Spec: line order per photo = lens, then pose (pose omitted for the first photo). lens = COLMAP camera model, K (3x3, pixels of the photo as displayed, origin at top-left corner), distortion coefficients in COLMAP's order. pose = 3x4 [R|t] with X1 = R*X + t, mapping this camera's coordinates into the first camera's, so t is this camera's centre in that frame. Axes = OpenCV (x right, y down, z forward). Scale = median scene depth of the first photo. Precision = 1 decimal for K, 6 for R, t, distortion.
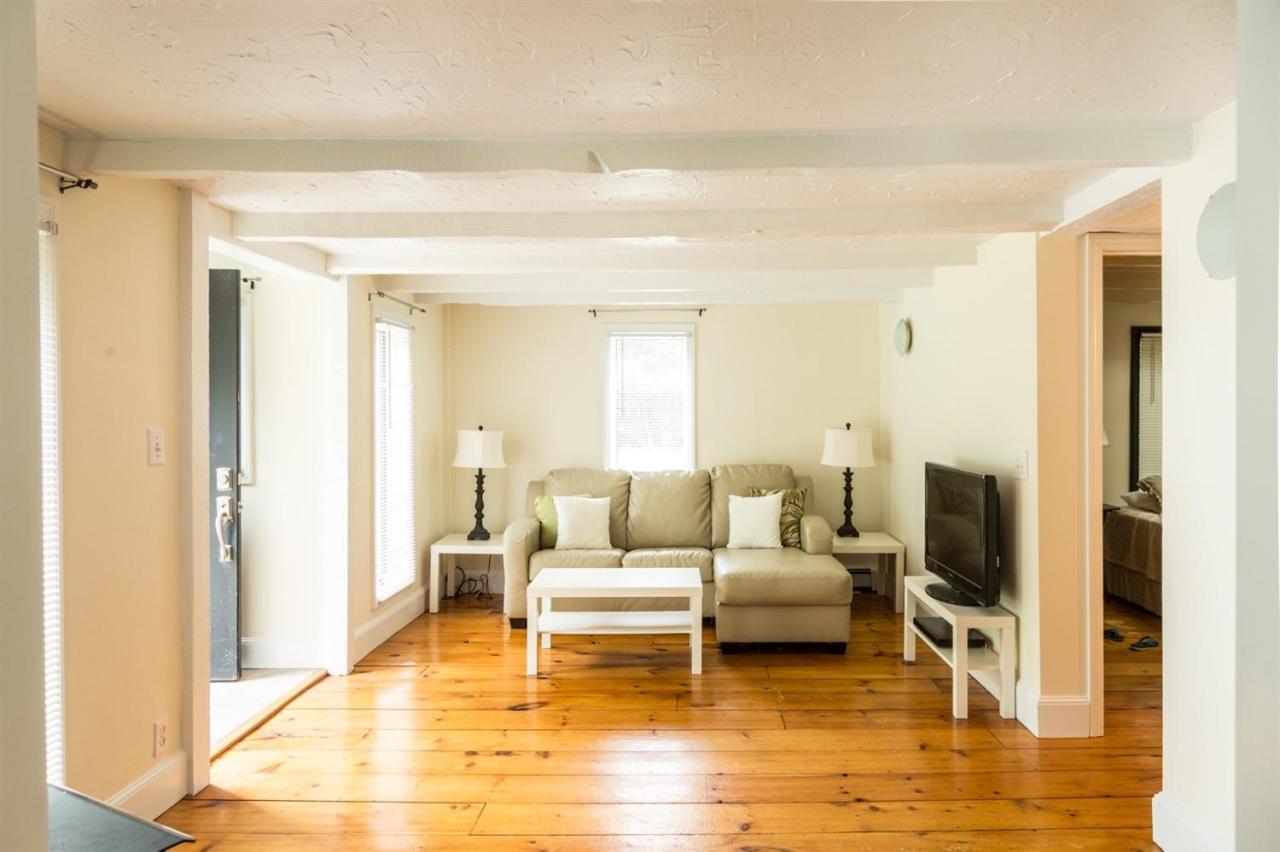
lens RADIAL K [[847.3, 0, 692.3], [0, 847.3, 421.3], [0, 0, 1]] dist [0.000279, -0.001072]
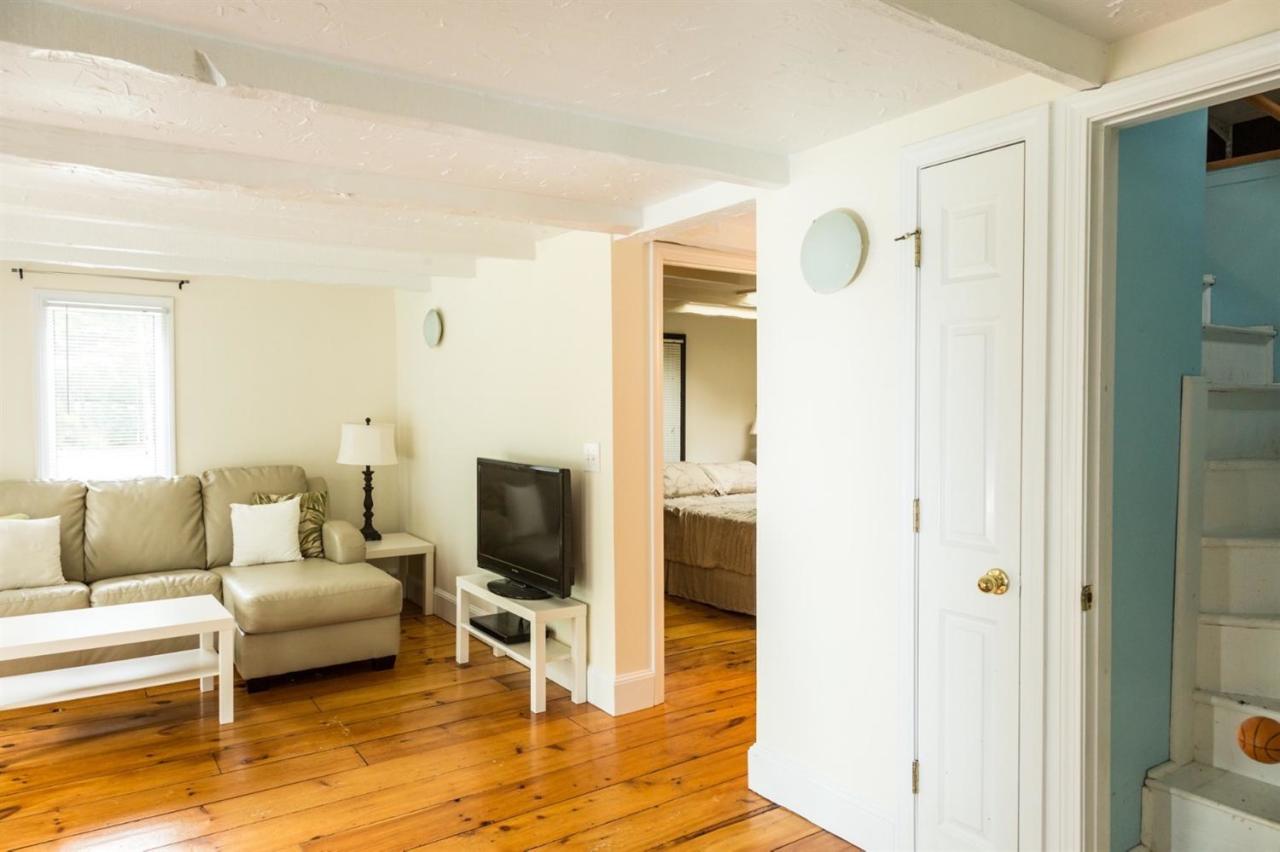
lens RADIAL K [[841.9, 0, 640.0], [0, 841.9, 426.0], [0, 0, 1]] dist [0.002368, -0.001869]
pose [[0.824257, -0.010530, 0.566118, -0.118017], [0.002950, 0.999893, 0.014304, -0.001680], [-0.566208, -0.010119, 0.824200, 0.093961]]
